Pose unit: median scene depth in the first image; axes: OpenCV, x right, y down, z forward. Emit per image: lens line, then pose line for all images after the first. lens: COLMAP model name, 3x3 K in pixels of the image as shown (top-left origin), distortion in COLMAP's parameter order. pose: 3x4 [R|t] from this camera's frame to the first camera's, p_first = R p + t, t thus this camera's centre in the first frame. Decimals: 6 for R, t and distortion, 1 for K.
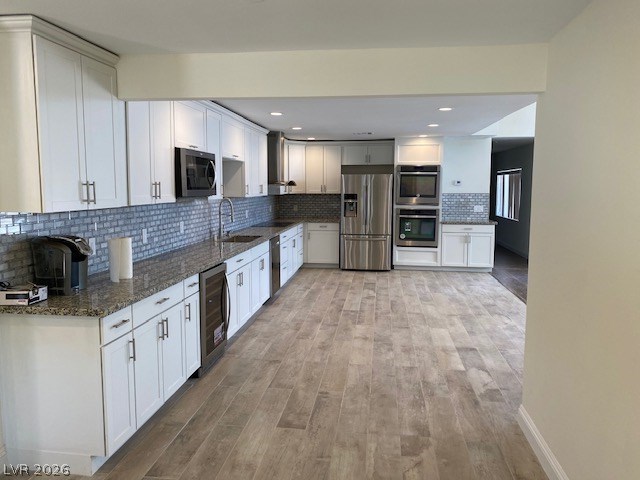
lens RADIAL K [[495.0, 0, 314.8], [0, 495.0, 233.3], [0, 0, 1]] dist [0.046139, -0.050628]
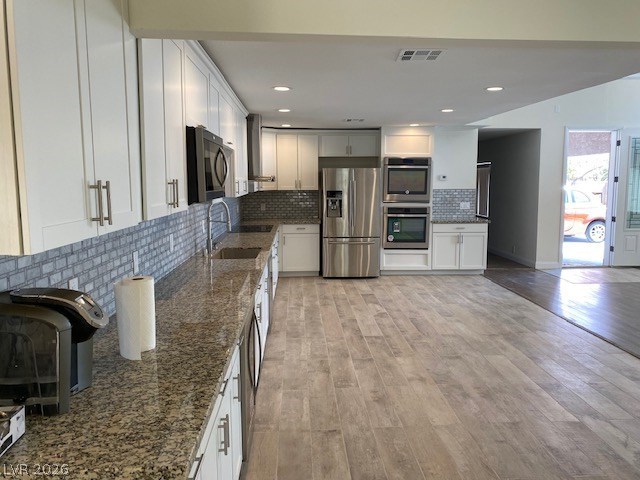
lens RADIAL K [[495.0, 0, 327.9], [0, 495.0, 233.8], [0, 0, 1]] dist [0.046139, -0.050628]
pose [[0.979306, -0.024203, 0.200933, -0.175167], [0.021375, 0.999640, 0.016232, -0.028474], [-0.201254, -0.011601, 0.979470, 0.243512]]
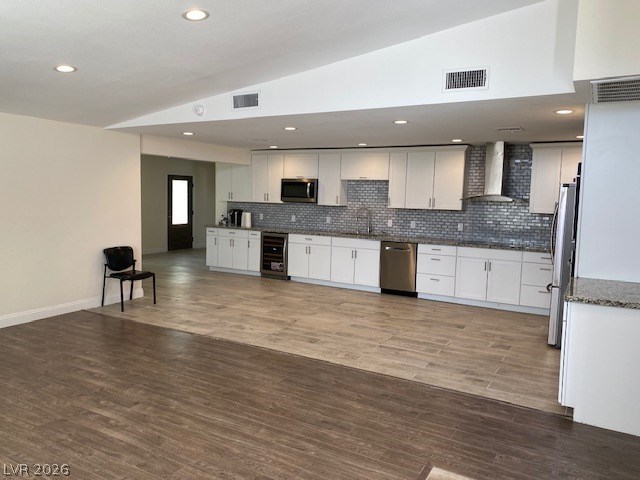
lens RADIAL K [[495.0, 0, 318.0], [0, 495.0, 239.8], [0, 0, 1]] dist [0.046139, -0.050628]
pose [[-0.385871, 0.072160, -0.919726, 1.276617], [-0.118795, 0.984750, 0.127102, -0.148624], [0.914872, 0.158304, -0.371414, 1.495208]]
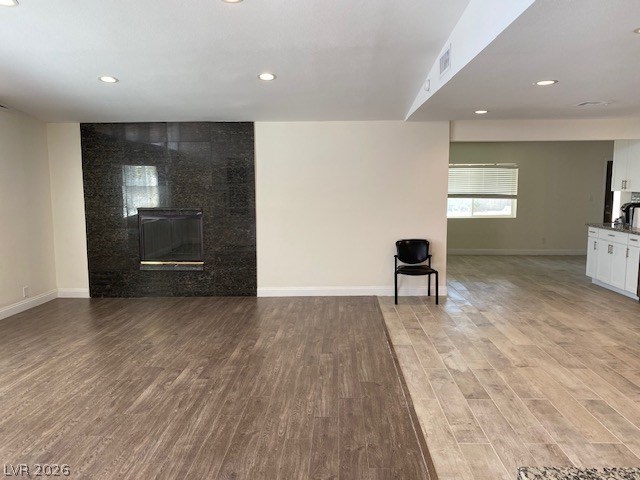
lens RADIAL K [[495.0, 0, 319.9], [0, 495.0, 235.9], [0, 0, 1]] dist [0.046139, -0.050628]
pose [[-0.994756, 0.008843, -0.101892, 0.679595], [-0.012597, 0.978076, 0.207869, -0.172222], [0.101497, 0.208062, -0.972835, 1.735092]]
